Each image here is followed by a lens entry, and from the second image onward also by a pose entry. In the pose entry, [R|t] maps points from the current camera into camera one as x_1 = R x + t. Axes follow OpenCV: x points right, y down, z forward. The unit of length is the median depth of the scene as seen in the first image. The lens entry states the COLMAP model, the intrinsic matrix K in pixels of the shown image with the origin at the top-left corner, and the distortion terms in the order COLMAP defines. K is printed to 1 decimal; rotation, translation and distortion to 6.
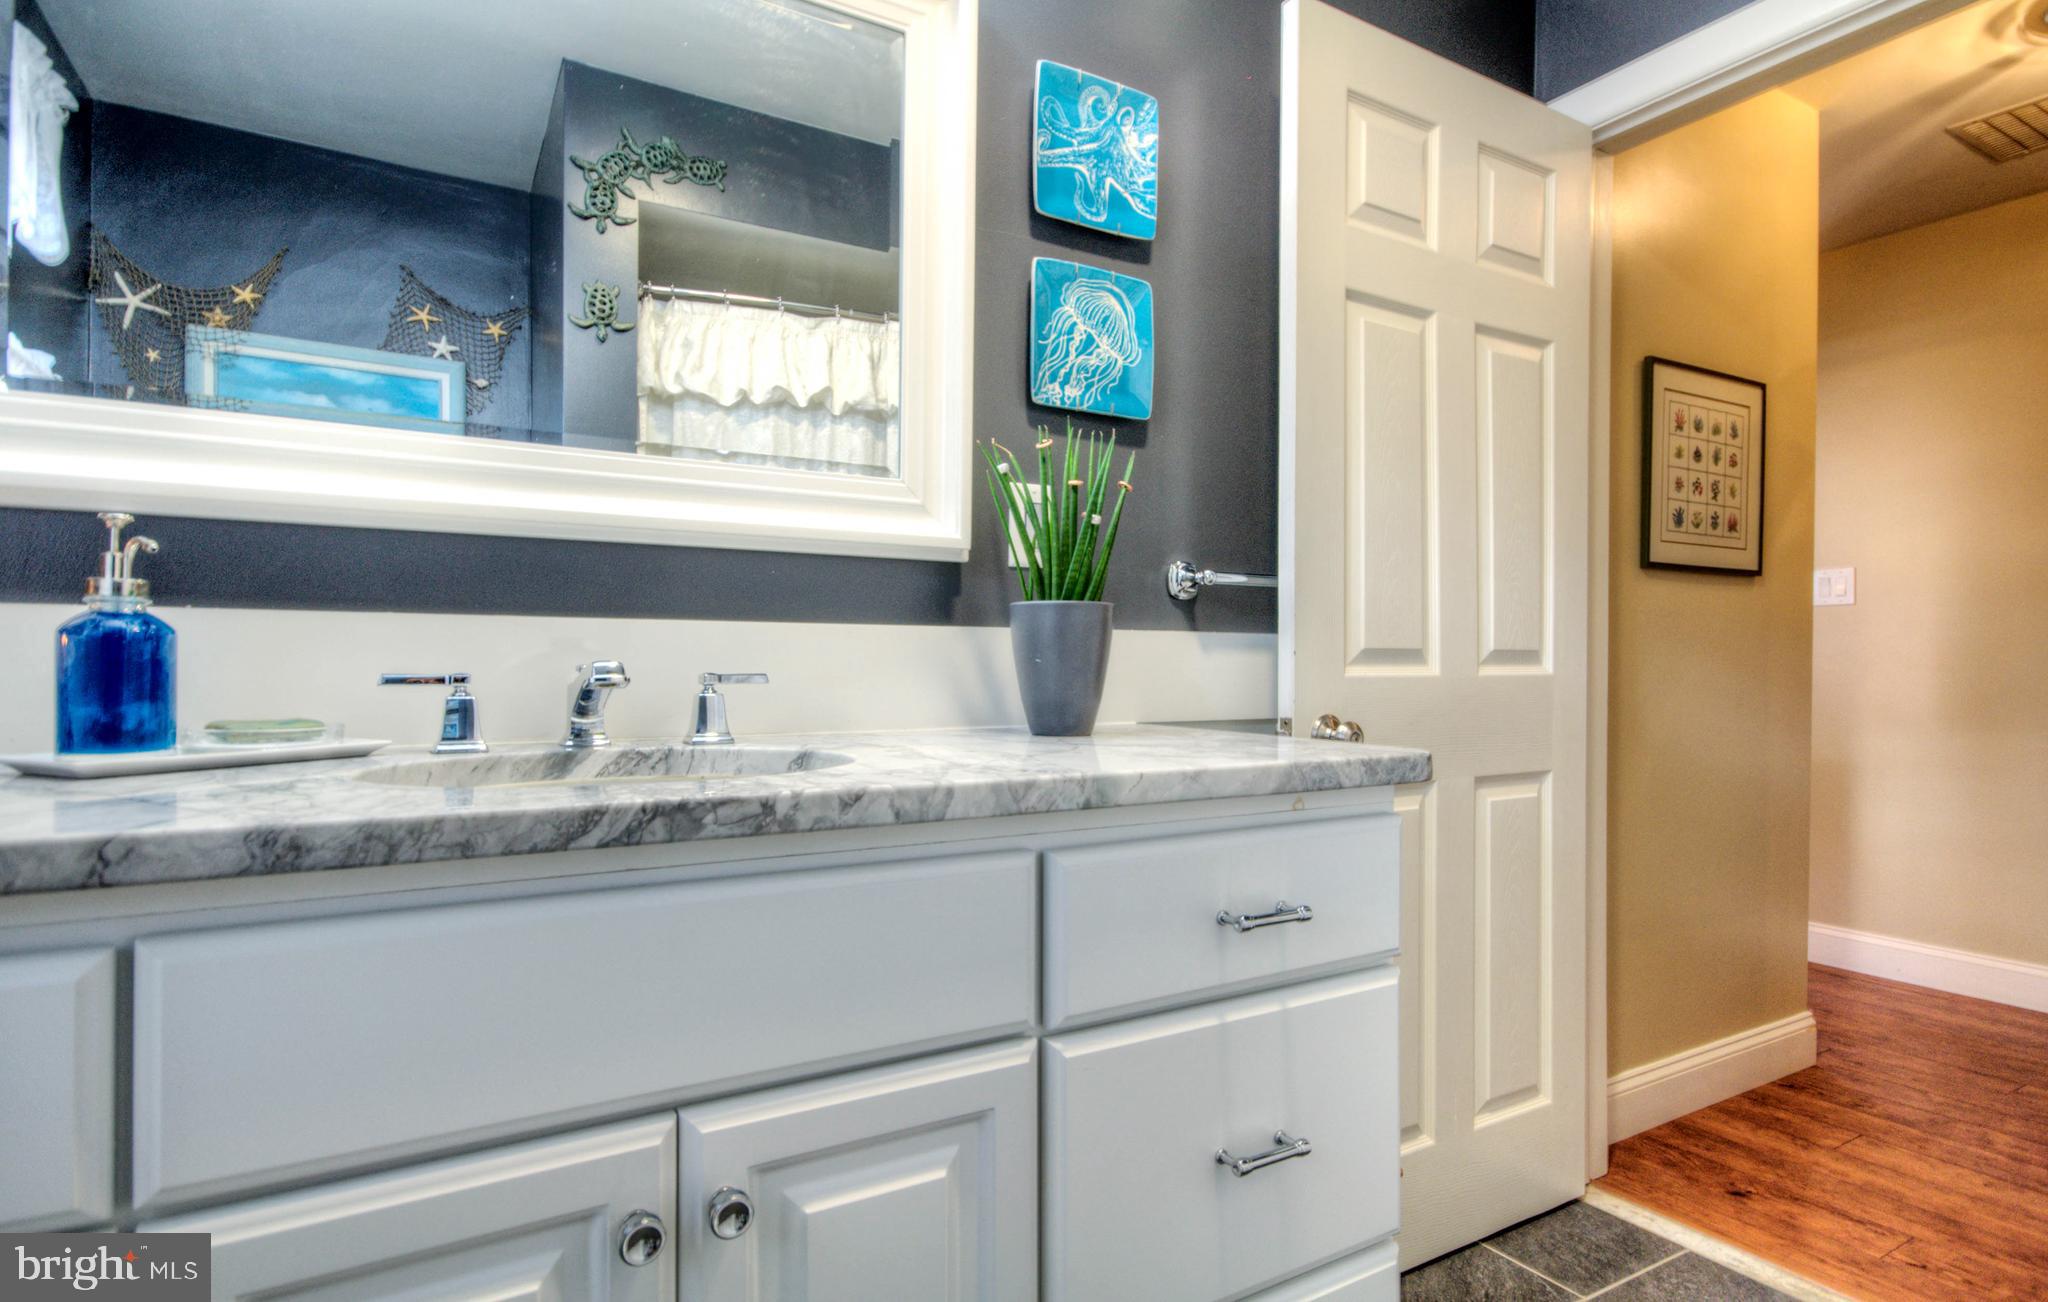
lens RADIAL K [[1051.5, 0, 1032.9], [0, 1051.5, 650.9], [0, 0, 1]] dist [0.019812, -0.010042]
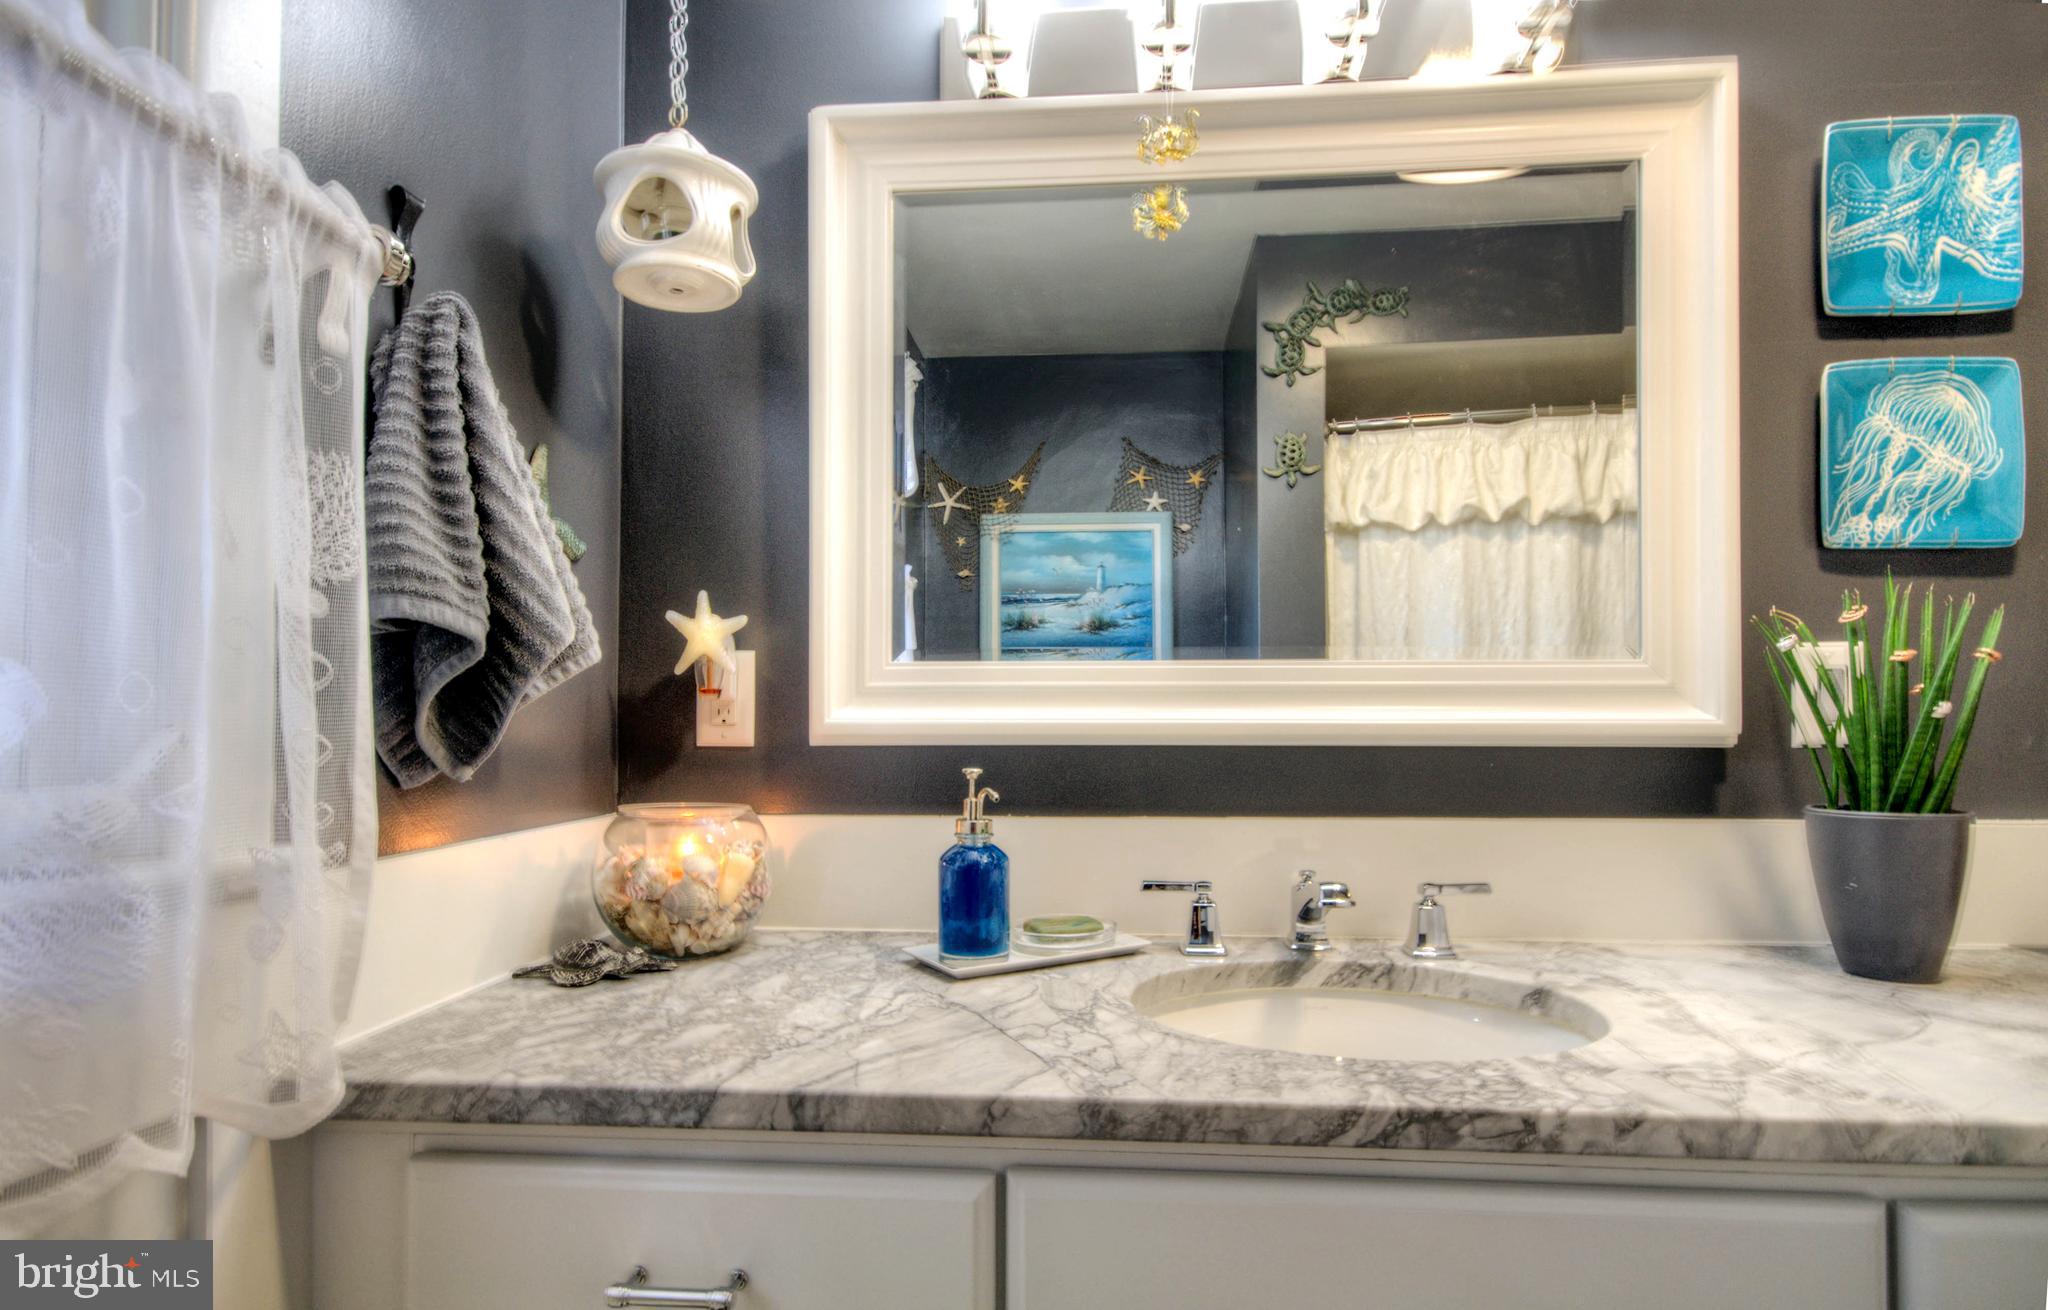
lens RADIAL K [[1051.5, 0, 1022.2], [0, 1051.5, 653.1], [0, 0, 1]] dist [0.019812, -0.010042]
pose [[0.819804, -0.022268, -0.572211, -0.042275], [0.010434, 0.999659, -0.023954, -0.140109], [0.572549, 0.013667, 0.819757, -0.014445]]
